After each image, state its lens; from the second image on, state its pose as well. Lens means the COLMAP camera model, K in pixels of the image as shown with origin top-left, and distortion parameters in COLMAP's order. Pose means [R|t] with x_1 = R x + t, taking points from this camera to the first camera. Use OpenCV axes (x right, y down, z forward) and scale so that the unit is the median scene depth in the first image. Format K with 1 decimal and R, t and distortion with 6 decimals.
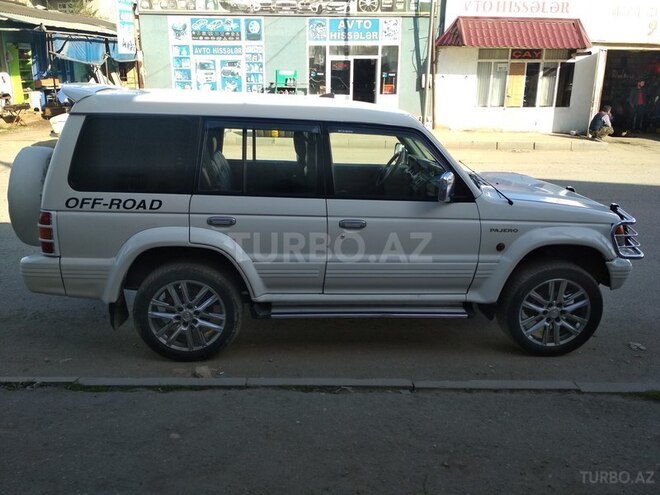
lens RADIAL K [[580.6, 0, 330.0], [0, 580.6, 247.5], [0, 0, 1]] dist [0.018845, -0.009841]
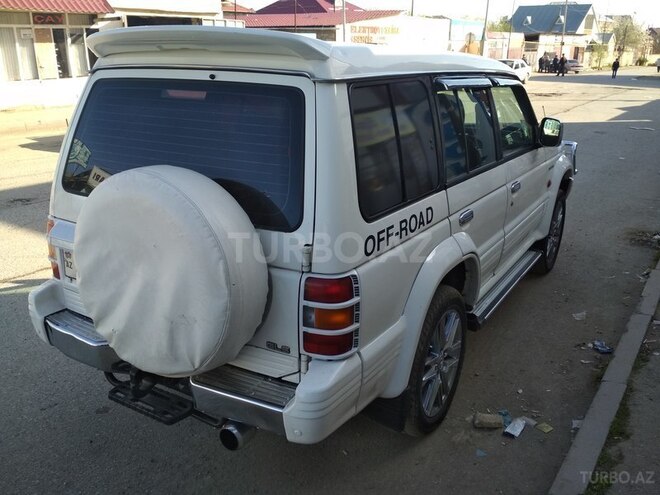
lens RADIAL K [[580.6, 0, 330.0], [0, 580.6, 247.5], [0, 0, 1]] dist [0.018845, -0.009841]
pose [[0.633266, -0.276703, 0.722779, -0.135011], [0.244035, 0.957652, 0.152808, -0.026242], [-0.734453, 0.079615, 0.673973, 0.103984]]
